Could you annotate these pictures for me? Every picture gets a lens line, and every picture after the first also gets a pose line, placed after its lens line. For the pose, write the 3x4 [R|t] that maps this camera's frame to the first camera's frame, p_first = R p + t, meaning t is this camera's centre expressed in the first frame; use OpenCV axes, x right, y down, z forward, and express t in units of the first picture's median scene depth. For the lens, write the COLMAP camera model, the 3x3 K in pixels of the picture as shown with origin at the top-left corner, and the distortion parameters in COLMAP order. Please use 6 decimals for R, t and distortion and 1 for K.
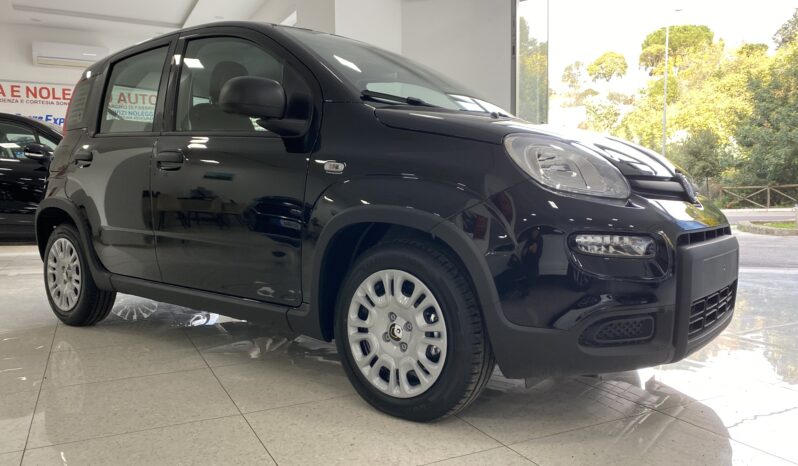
lens RADIAL K [[573.6, 0, 396.1], [0, 573.6, 221.1], [0, 0, 1]] dist [0.014132, -0.002298]
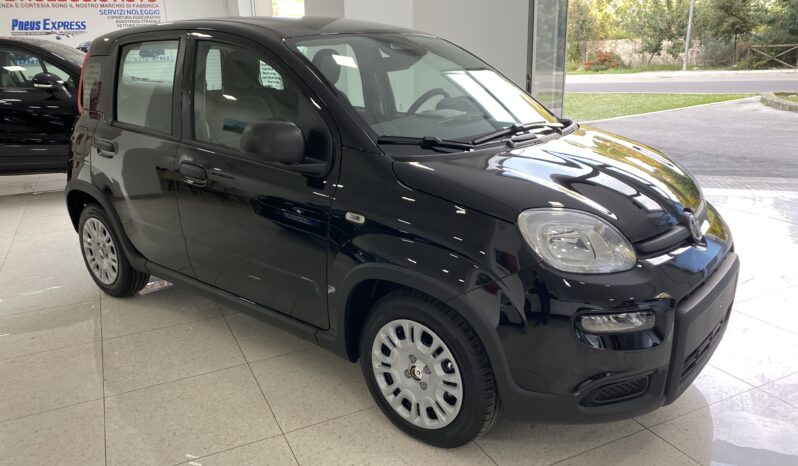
lens RADIAL K [[573.6, 0, 396.1], [0, 573.6, 221.1], [0, 0, 1]] dist [0.014132, -0.002298]
pose [[0.999569, -0.017861, -0.023285, -0.007805], [0.022502, 0.975810, 0.217459, -0.324041], [0.018838, -0.217890, 0.975792, -0.026762]]
